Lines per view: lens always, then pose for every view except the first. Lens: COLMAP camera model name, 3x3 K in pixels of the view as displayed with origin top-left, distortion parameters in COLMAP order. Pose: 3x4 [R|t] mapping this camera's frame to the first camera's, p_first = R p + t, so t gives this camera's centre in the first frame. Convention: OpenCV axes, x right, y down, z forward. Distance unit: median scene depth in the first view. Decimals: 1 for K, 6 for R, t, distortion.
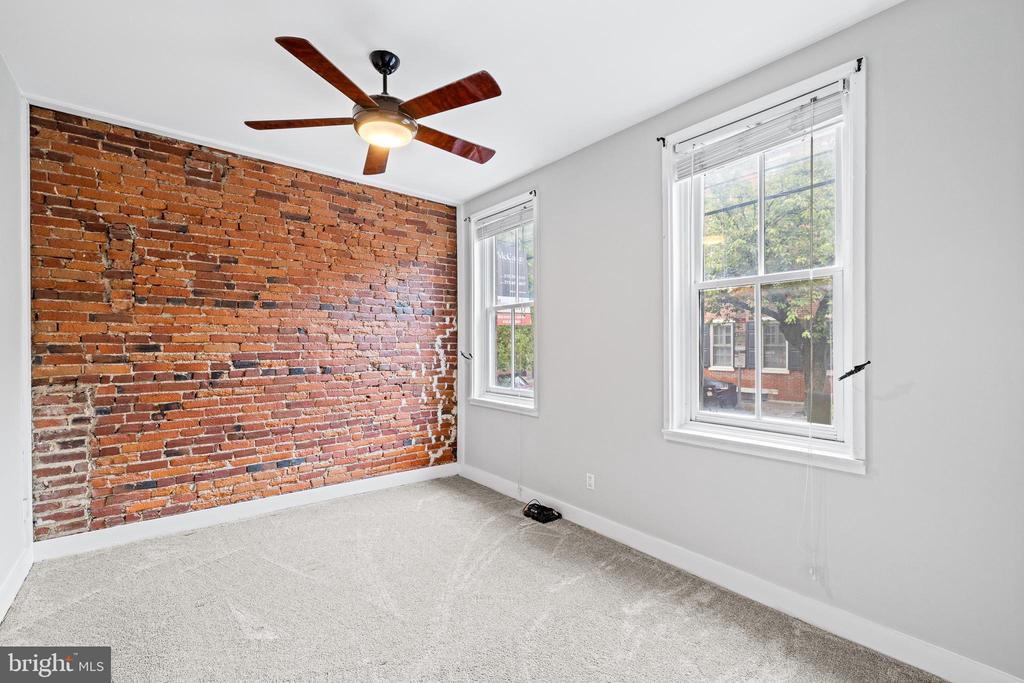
lens RADIAL K [[434.1, 0, 506.1], [0, 434.1, 344.6], [0, 0, 1]] dist [0.002911, 0.000154]
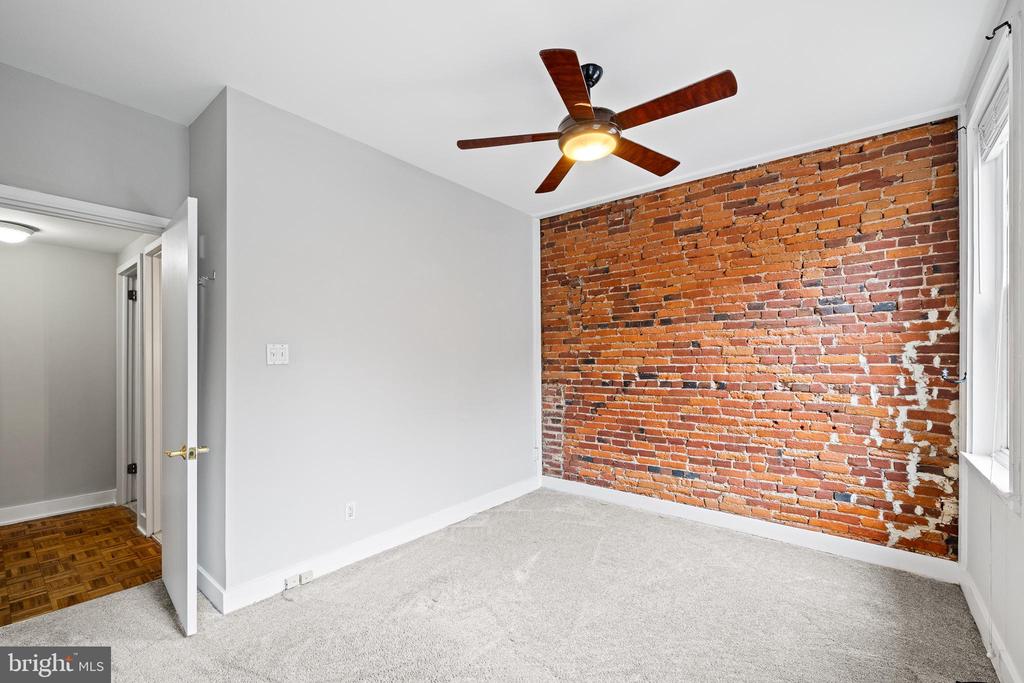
lens RADIAL K [[434.1, 0, 504.0], [0, 434.1, 360.0], [0, 0, 1]] dist [0.002911, 0.000154]
pose [[0.204110, -0.002322, -0.978945, 0.410040], [0.003680, 0.999992, -0.001605, 0.004358], [0.978941, -0.003275, 0.204117, 0.377215]]
